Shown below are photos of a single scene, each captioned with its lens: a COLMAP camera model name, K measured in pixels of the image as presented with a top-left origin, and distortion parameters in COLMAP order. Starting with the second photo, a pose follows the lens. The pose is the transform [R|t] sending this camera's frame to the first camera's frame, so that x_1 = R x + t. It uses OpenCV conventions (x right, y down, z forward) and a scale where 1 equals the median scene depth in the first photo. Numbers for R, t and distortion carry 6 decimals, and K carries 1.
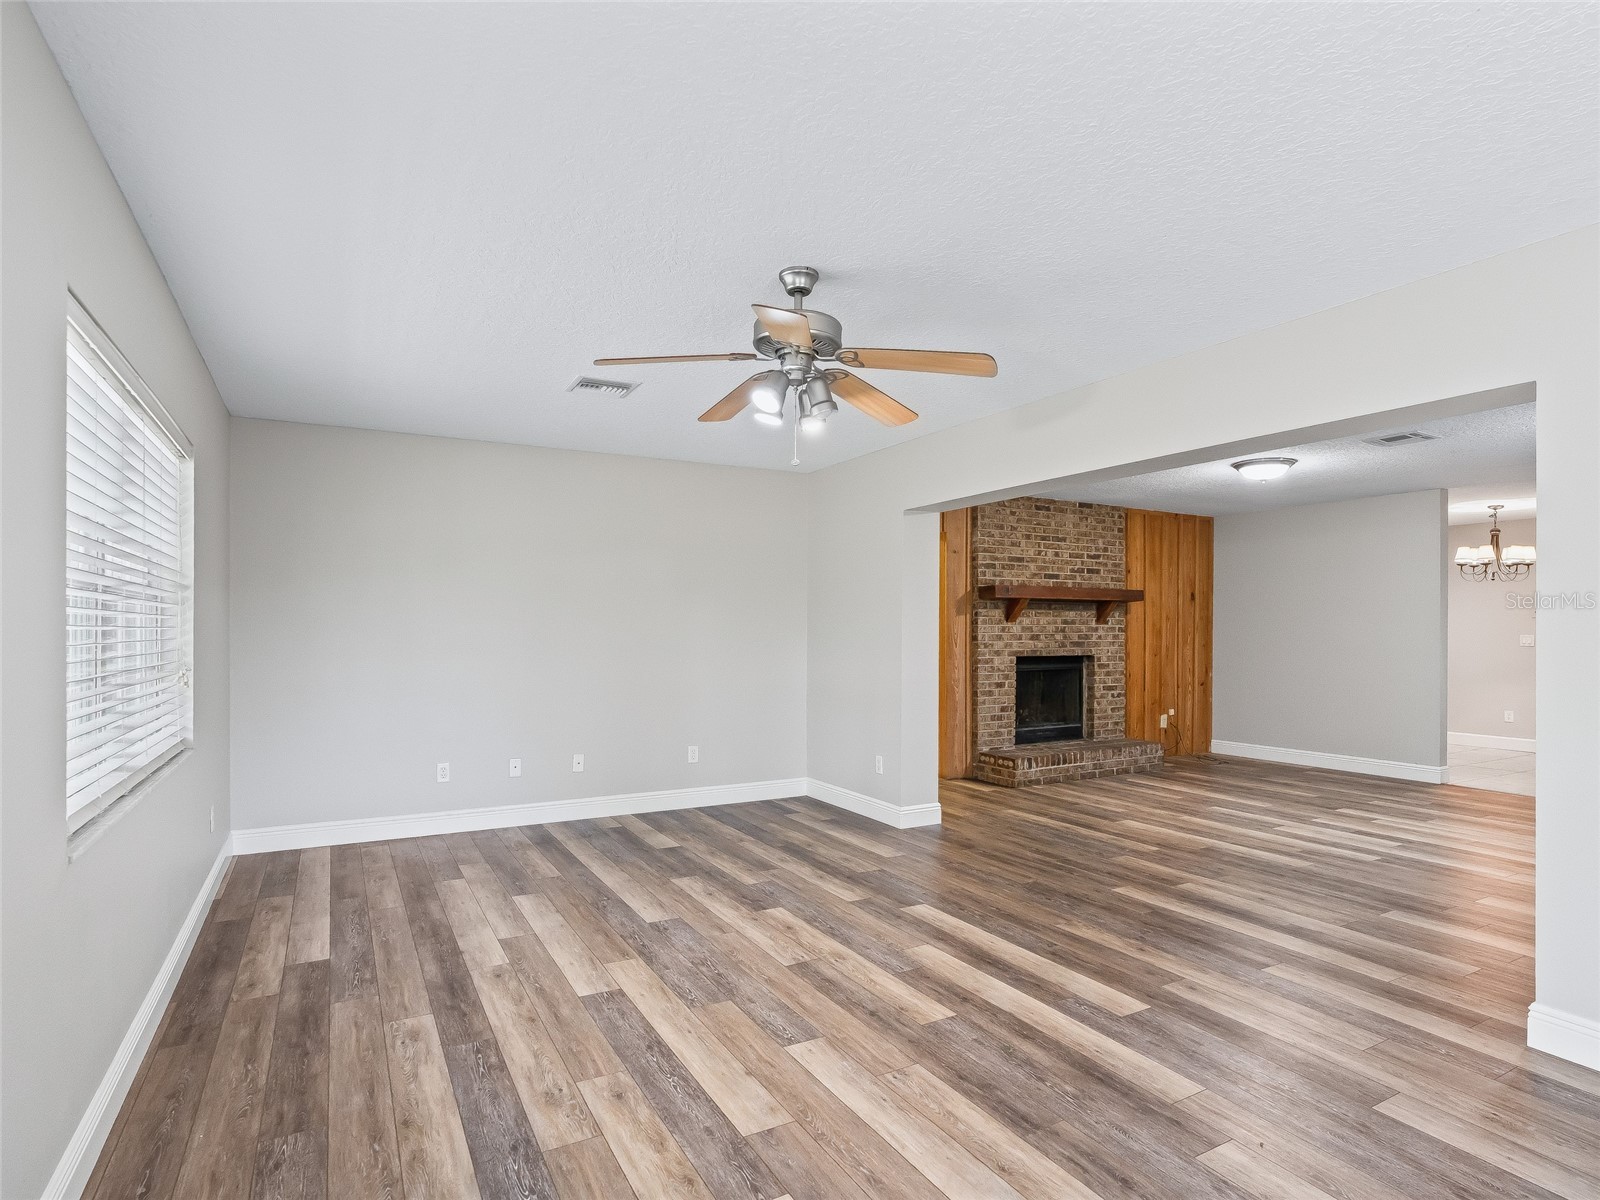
lens RADIAL K [[823.8, 0, 826.0], [0, 823.8, 640.3], [0, 0, 1]] dist [-0.018589, 0.013511]
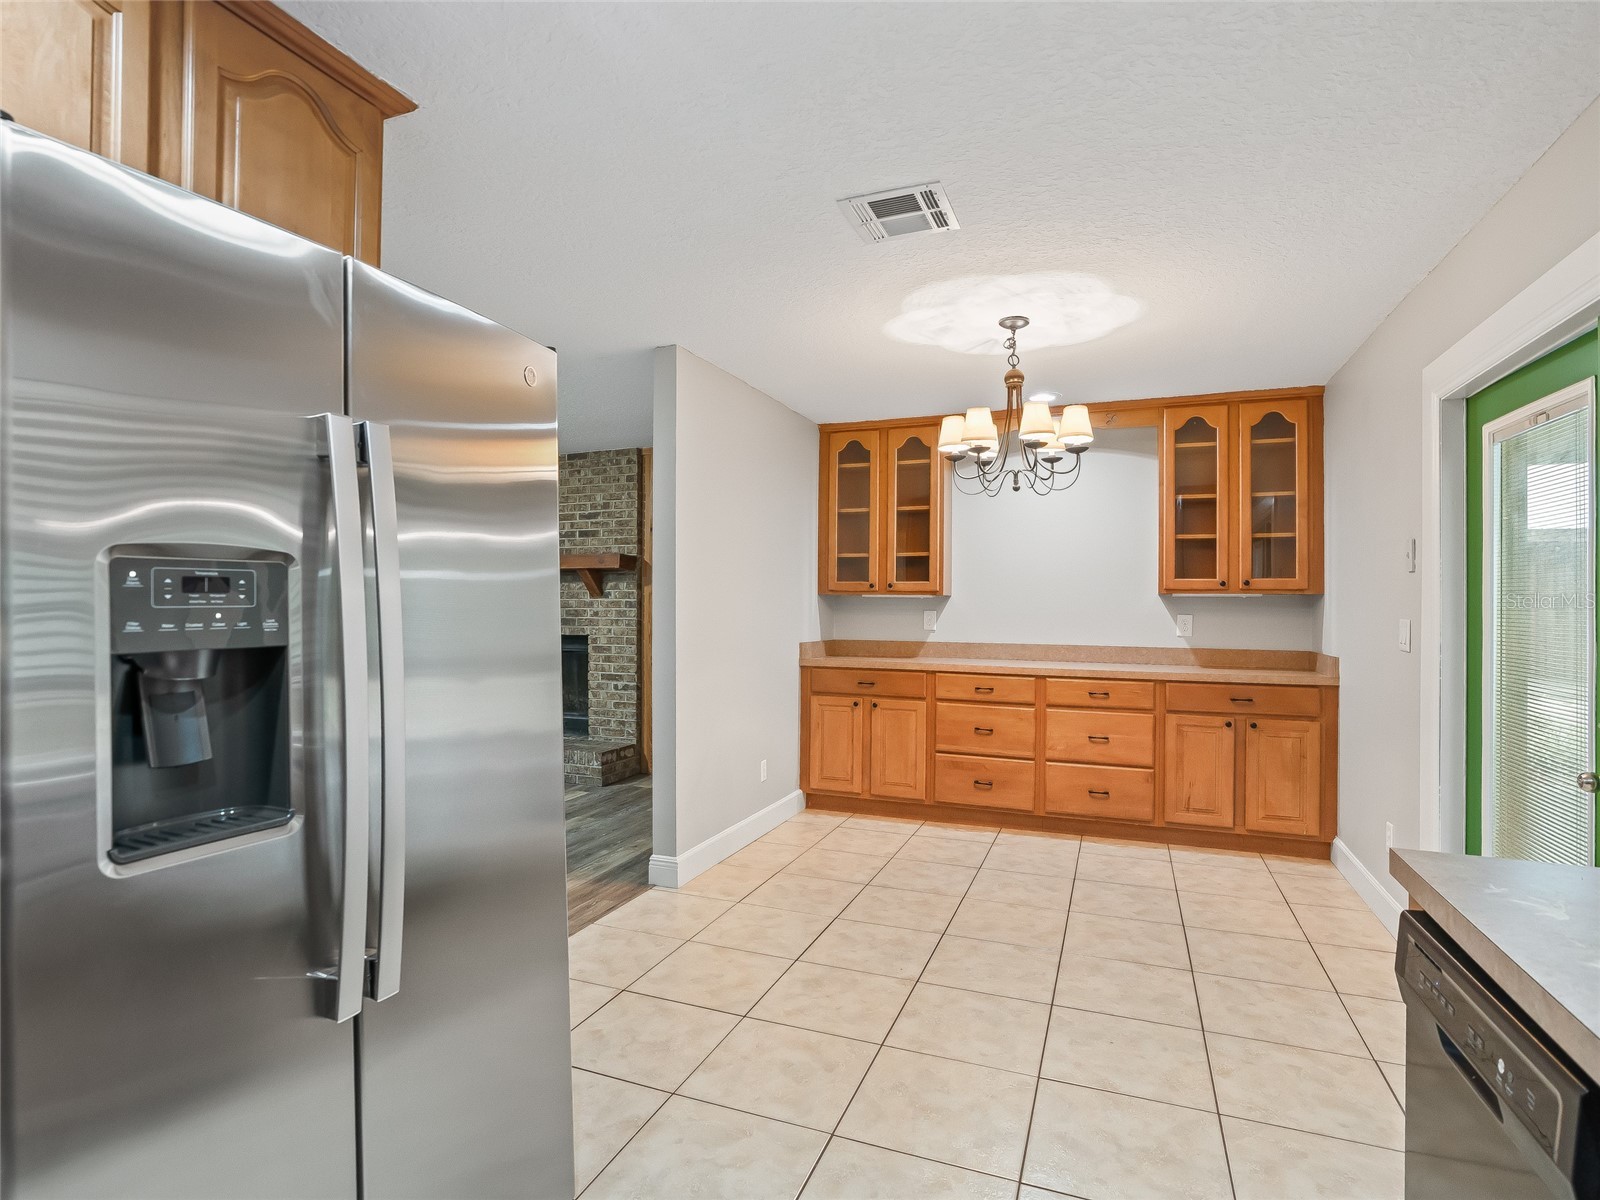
lens RADIAL K [[823.8, 0, 804.5], [0, 823.8, 603.3], [0, 0, 1]] dist [-0.018589, 0.013511]
pose [[0.619617, -0.000743, -0.784904, 1.192611], [-0.009891, 0.999913, -0.008755, -0.009703], [0.784842, 0.013188, 0.619555, 0.709681]]
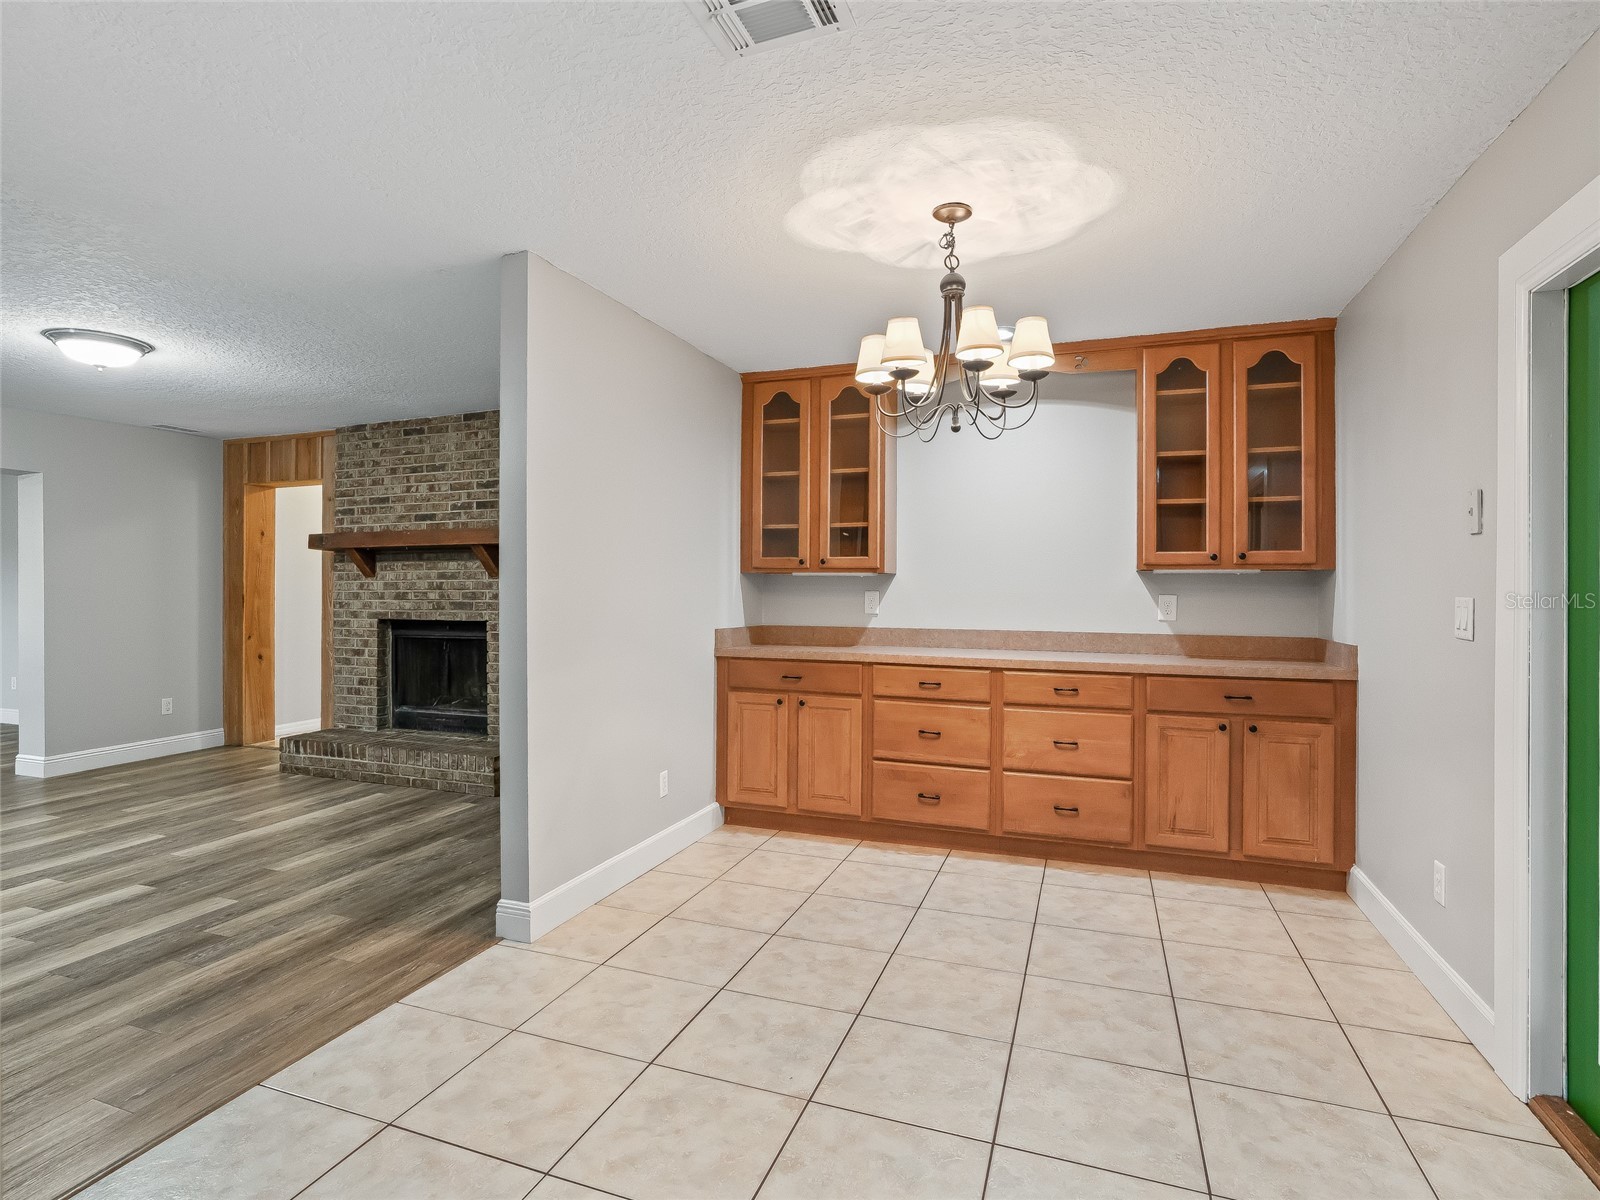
lens RADIAL K [[823.8, 0, 792.0], [0, 823.8, 590.7], [0, 0, 1]] dist [-0.018589, 0.013511]
pose [[0.631090, 0.000102, -0.775710, 1.134273], [-0.007469, 0.999954, -0.005945, -0.006862], [0.775674, 0.009546, 0.631062, 0.810700]]
